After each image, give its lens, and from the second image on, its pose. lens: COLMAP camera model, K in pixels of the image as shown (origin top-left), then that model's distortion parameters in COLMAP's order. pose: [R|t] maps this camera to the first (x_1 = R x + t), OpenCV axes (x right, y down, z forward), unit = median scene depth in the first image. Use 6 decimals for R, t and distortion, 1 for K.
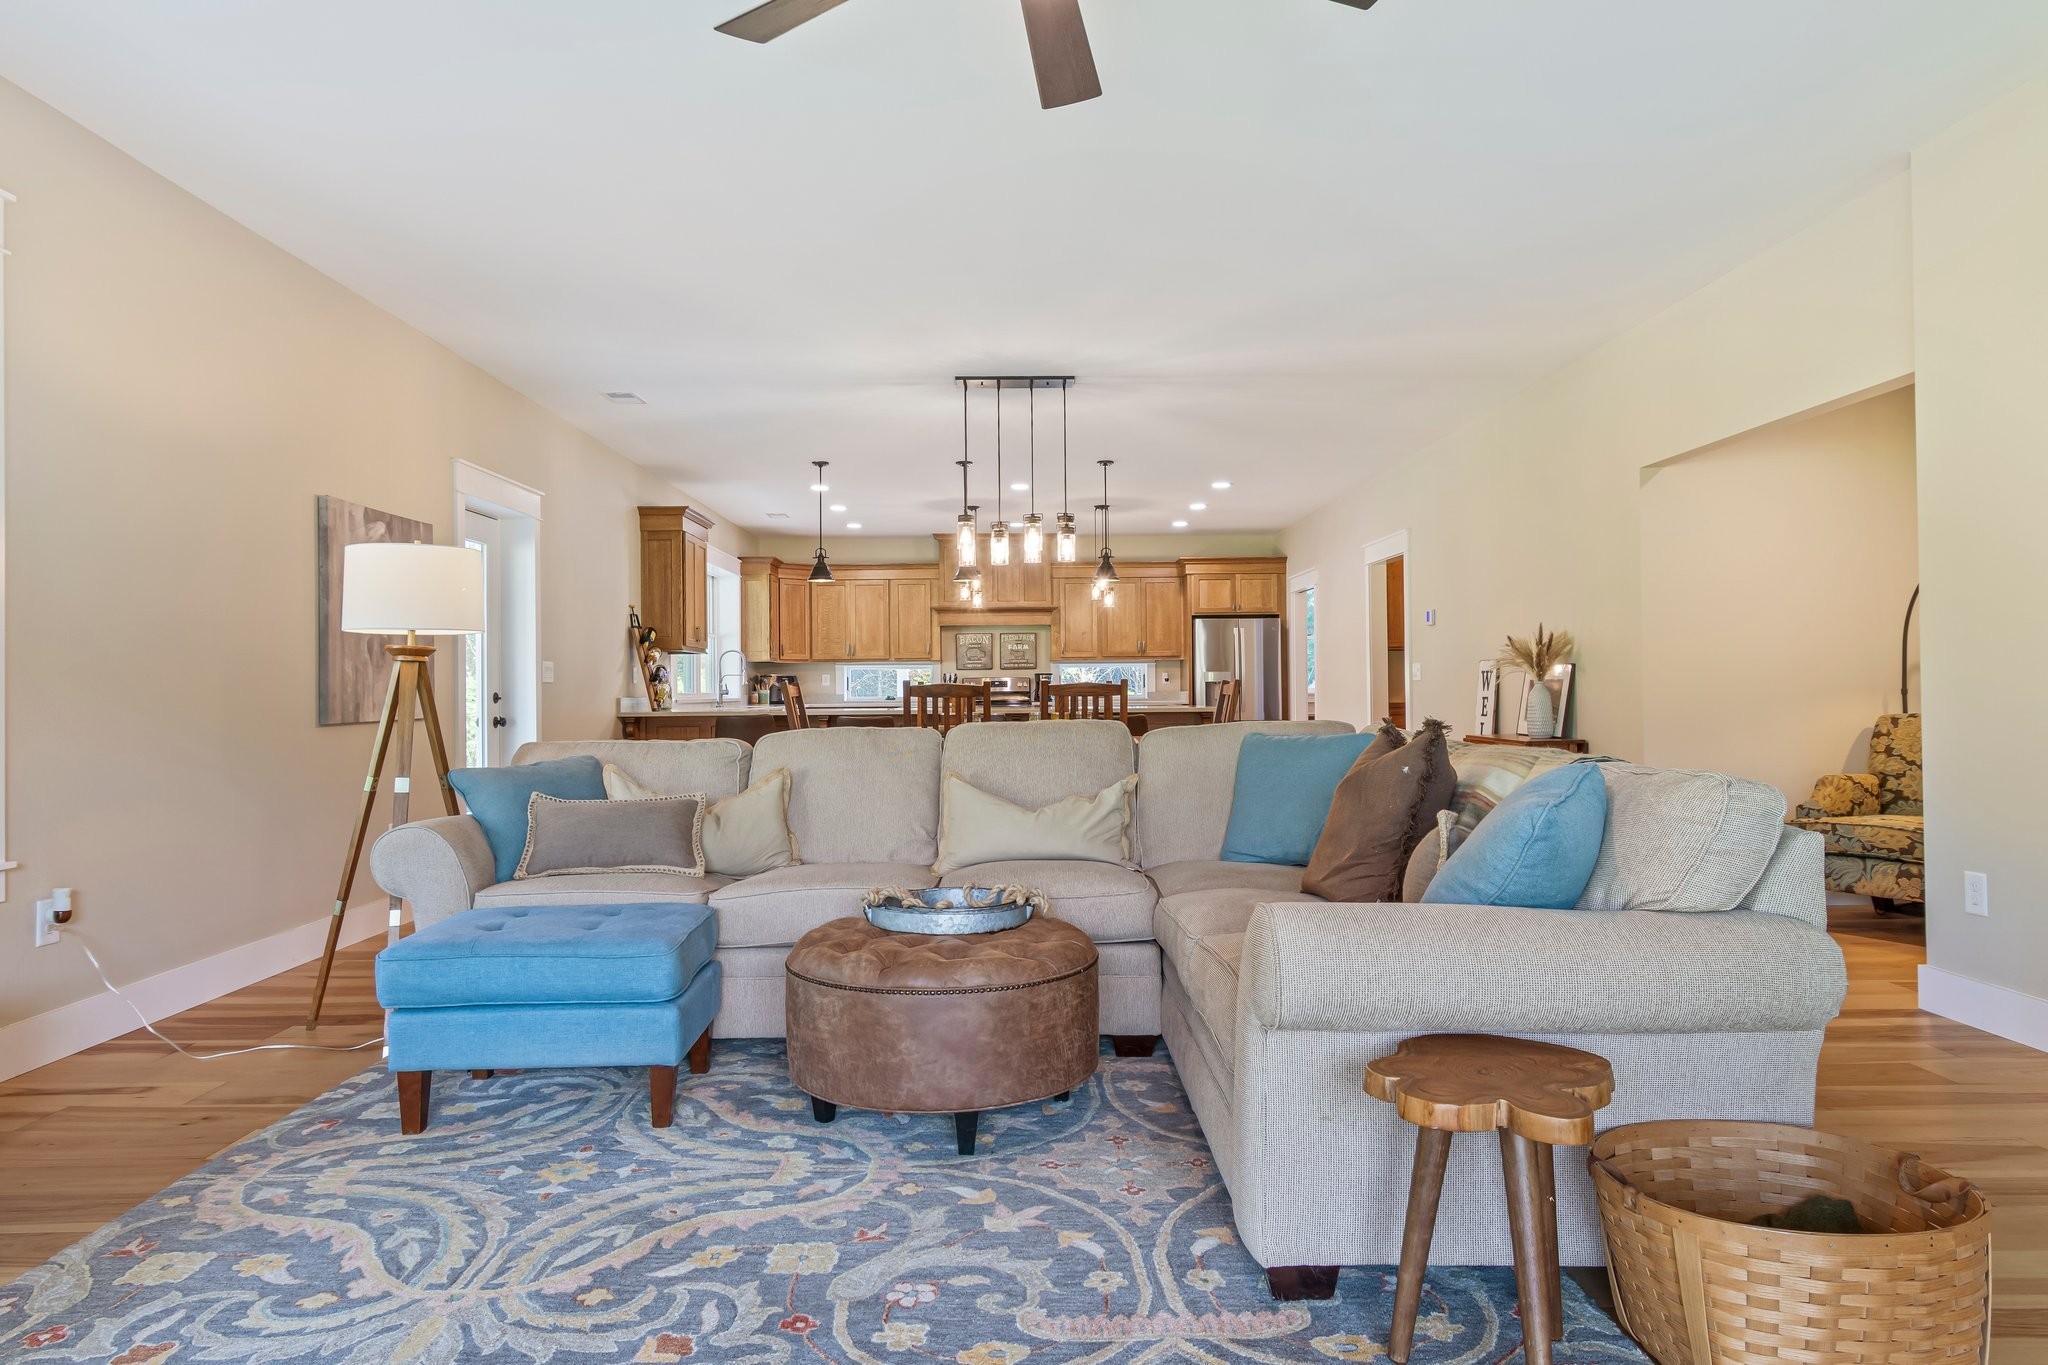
lens RADIAL K [[1246.0, 0, 1020.5], [0, 1246.0, 676.9], [0, 0, 1]] dist [-0.001814, -0.000589]
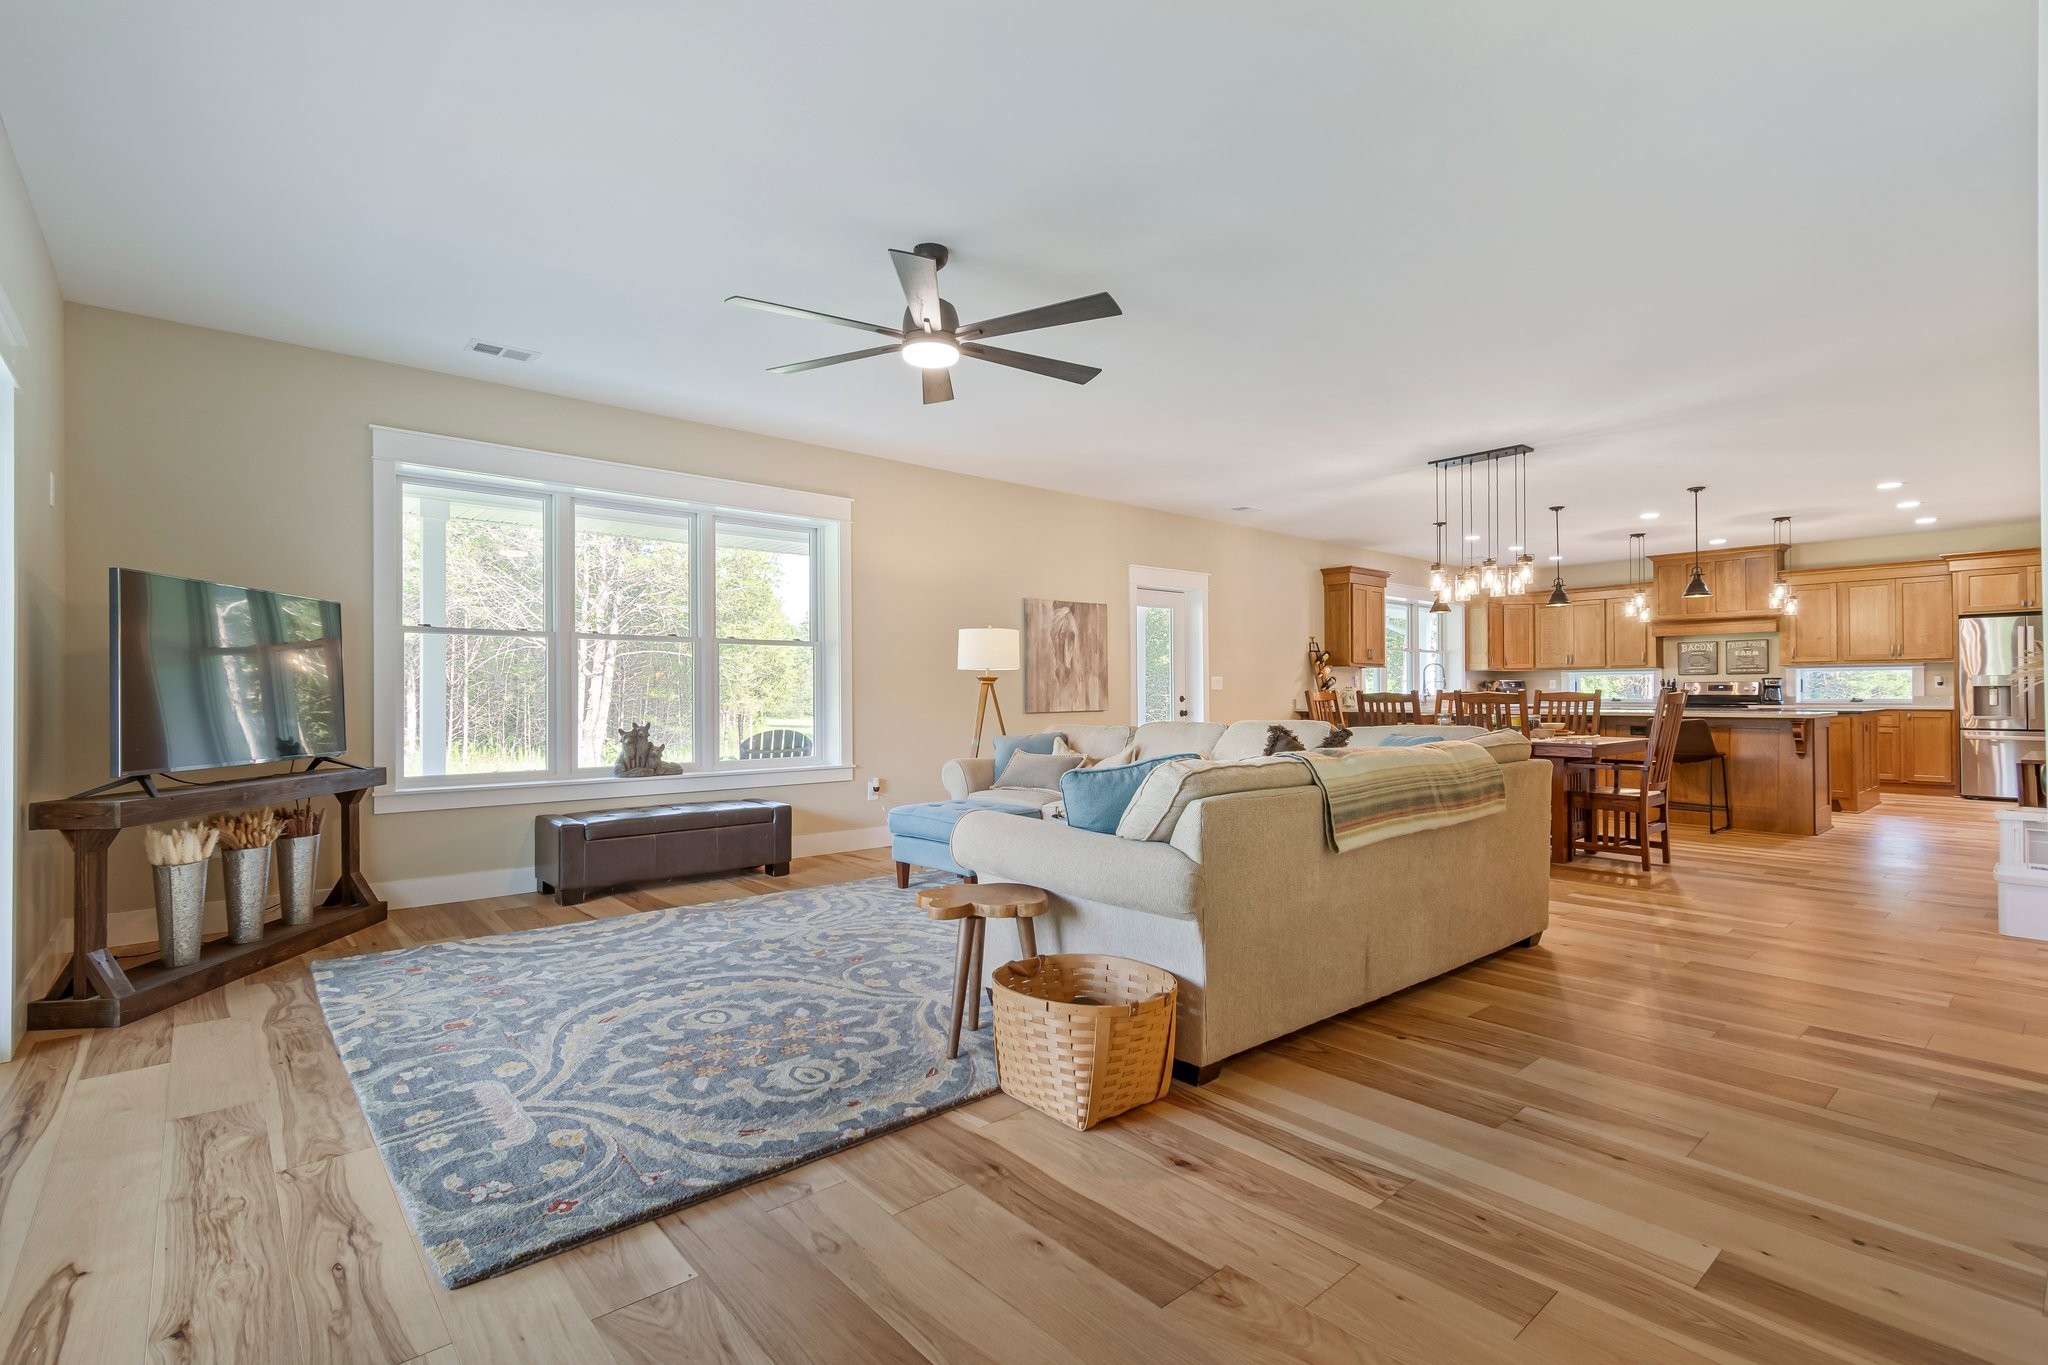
lens RADIAL K [[935.1, 0, 1029.3], [0, 935.1, 686.3], [0, 0, 1]] dist [0.004625, -0.001216]
pose [[0.652691, -0.001562, -0.757623, 0.216727], [0.007556, 0.999962, 0.004448, -0.004017], [0.757586, -0.008627, 0.652678, 0.008374]]
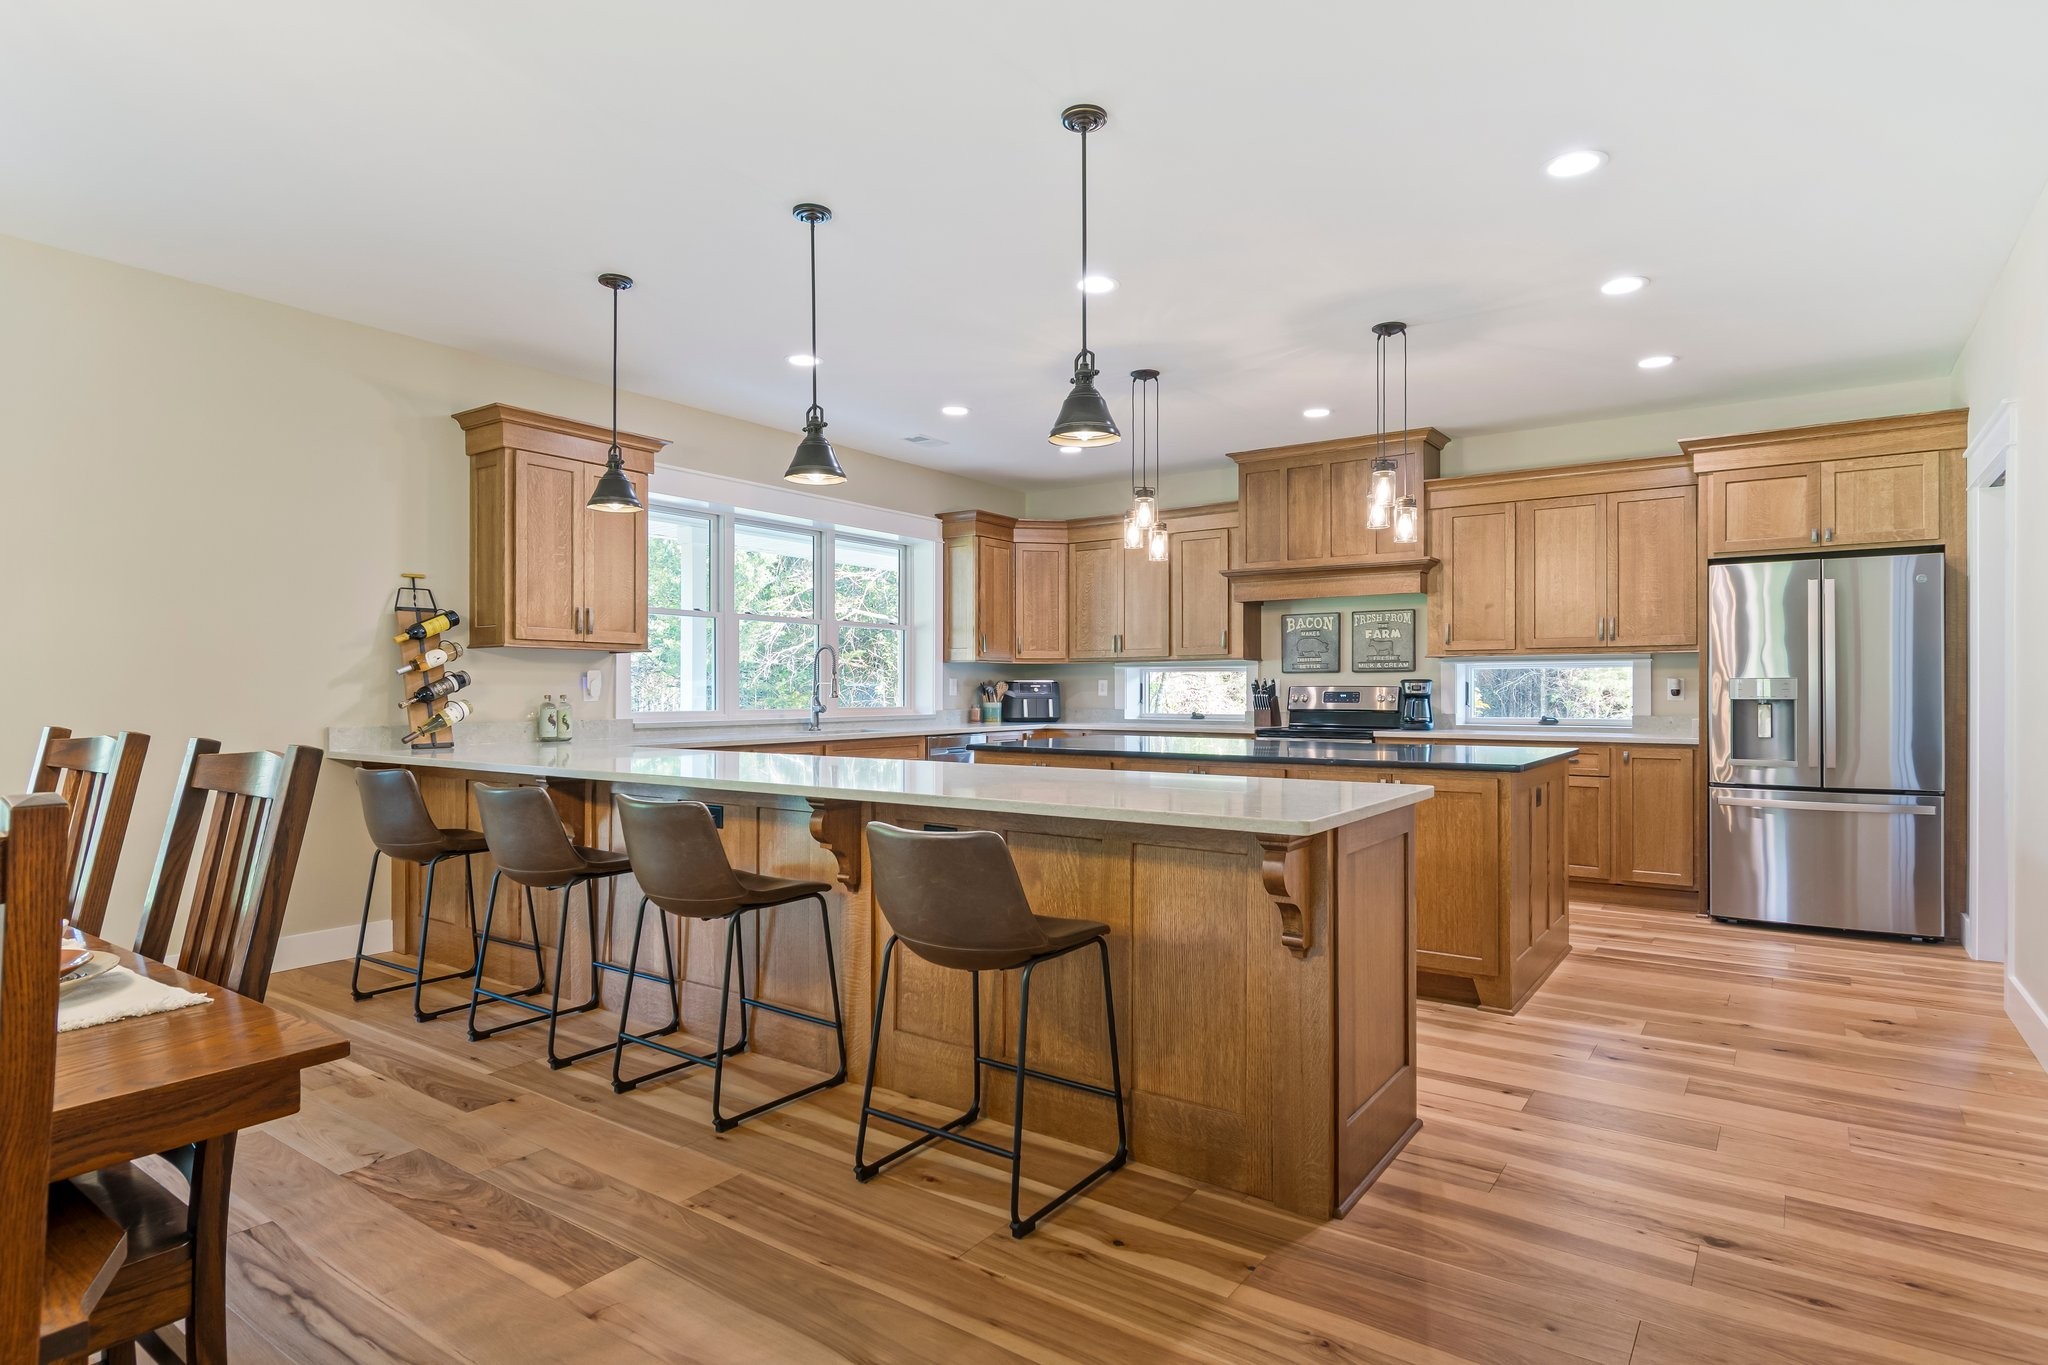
lens RADIAL K [[1091.2, 0, 1024.8], [0, 1091.2, 687.0], [0, 0, 1]] dist [0.002319, -0.001185]
pose [[0.812927, 0.005913, -0.582335, 0.169375], [0.000783, 0.999936, 0.011247, -0.005237], [0.582364, -0.009599, 0.812871, 0.509210]]
